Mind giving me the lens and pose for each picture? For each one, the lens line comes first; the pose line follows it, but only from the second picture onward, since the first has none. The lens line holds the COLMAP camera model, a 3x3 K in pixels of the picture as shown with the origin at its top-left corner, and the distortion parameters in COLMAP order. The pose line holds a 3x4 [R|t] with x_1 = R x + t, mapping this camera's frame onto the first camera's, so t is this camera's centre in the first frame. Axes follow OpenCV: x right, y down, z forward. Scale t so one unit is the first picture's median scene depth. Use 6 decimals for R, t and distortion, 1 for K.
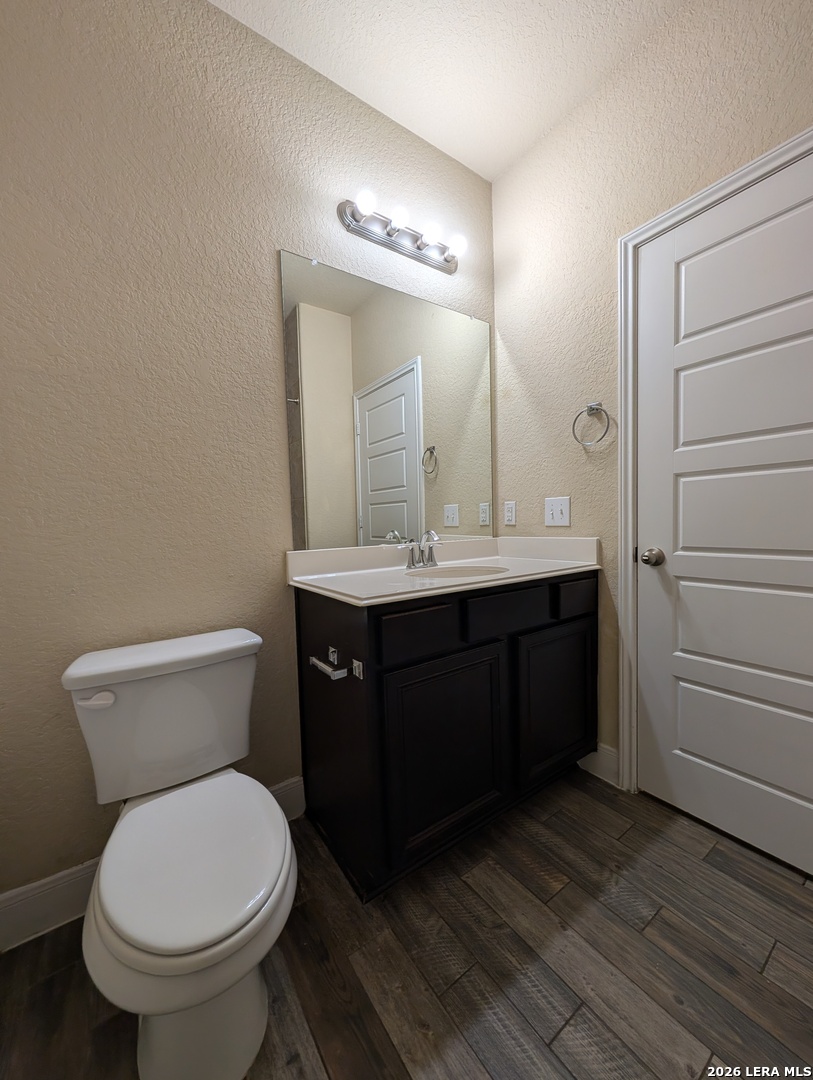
lens RADIAL K [[415.2, 0, 400.7], [0, 415.2, 542.4], [0, 0, 1]] dist [-0.000601, 0.000138]
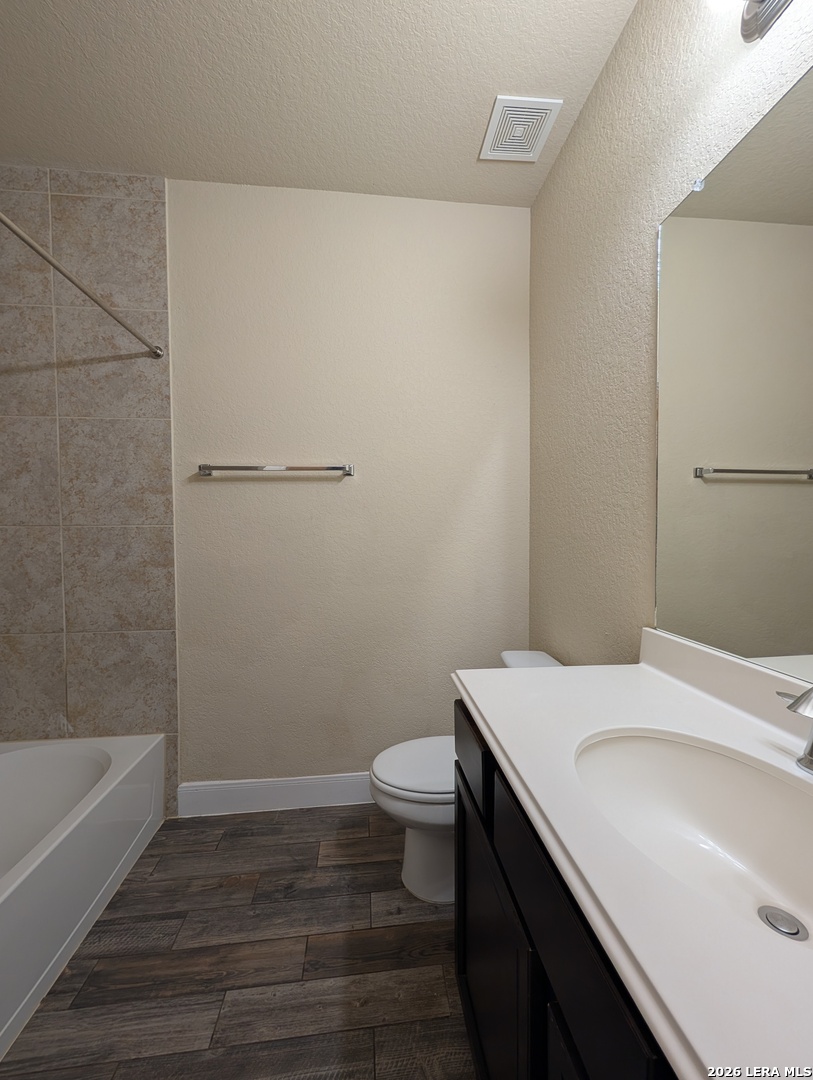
lens RADIAL K [[415.2, 0, 400.7], [0, 415.2, 542.4], [0, 0, 1]] dist [-0.000601, 0.000138]
pose [[-0.500175, 0.053932, -0.864243, 0.867784], [-0.028899, 0.996463, 0.078907, -0.259921], [0.865442, 0.064443, -0.496848, 1.408447]]
